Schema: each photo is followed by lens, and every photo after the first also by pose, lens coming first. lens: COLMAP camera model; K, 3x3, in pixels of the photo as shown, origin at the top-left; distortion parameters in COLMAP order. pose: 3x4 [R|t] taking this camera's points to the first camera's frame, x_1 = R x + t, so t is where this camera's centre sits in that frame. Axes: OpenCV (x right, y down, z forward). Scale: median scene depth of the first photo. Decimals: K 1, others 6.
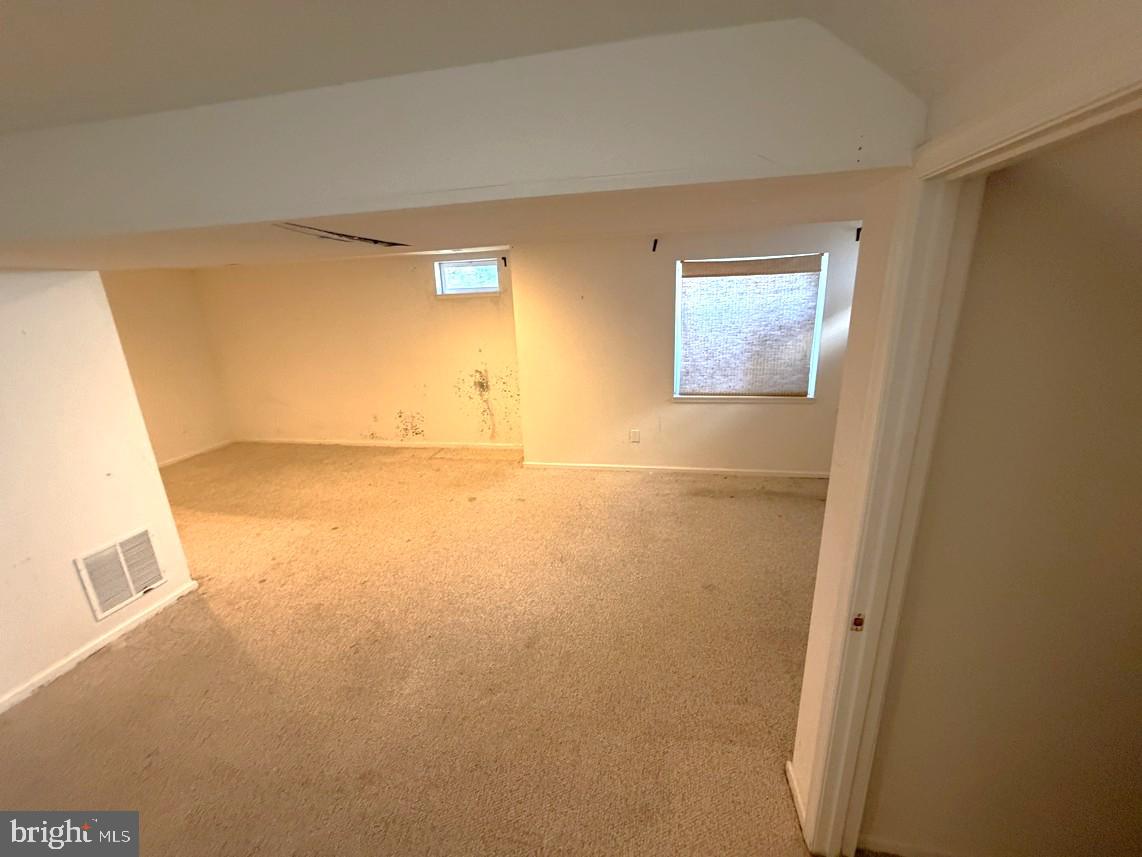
lens RADIAL K [[454.8, 0, 567.1], [0, 454.8, 428.1], [0, 0, 1]] dist [0.001034, 0.000006]
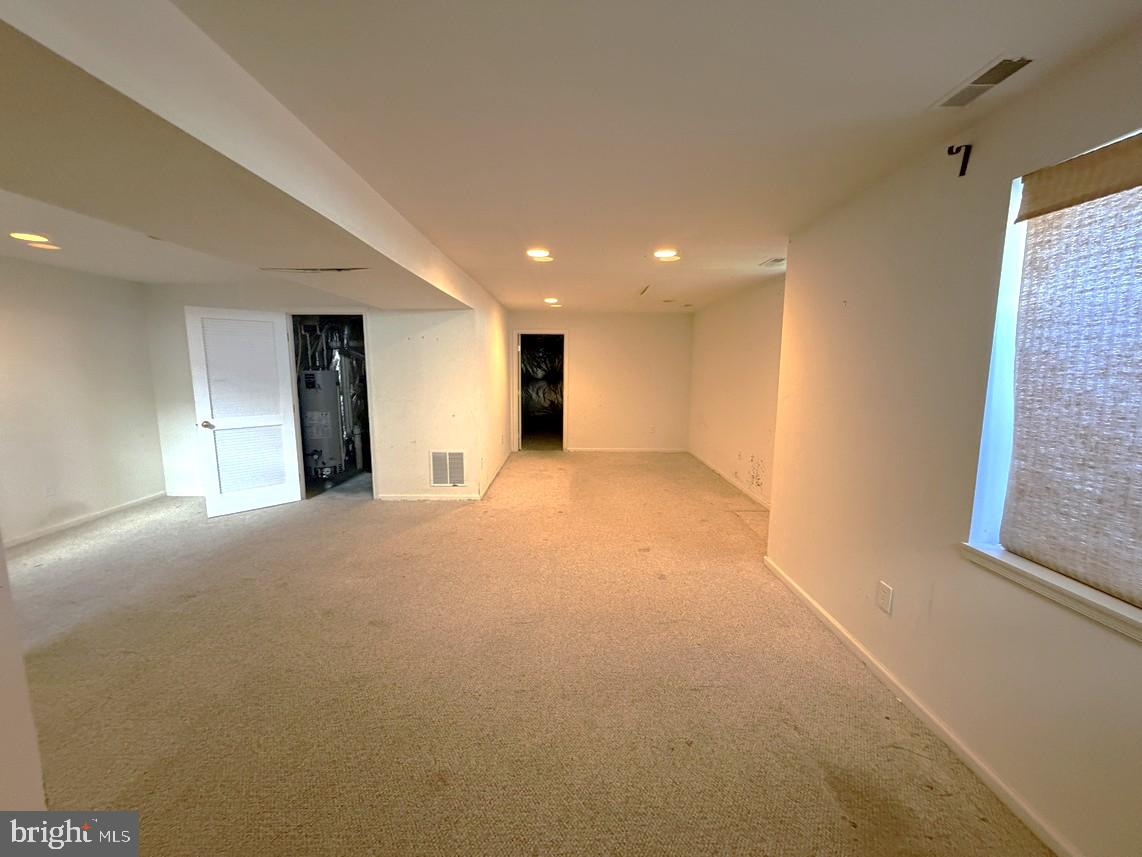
lens RADIAL K [[454.8, 0, 567.1], [0, 454.8, 428.1], [0, 0, 1]] dist [0.001034, 0.000006]
pose [[0.194361, 0.171363, -0.965846, 0.562478], [-0.279772, 0.953410, 0.112857, -0.119414], [0.940187, 0.248282, 0.233248, 0.630938]]
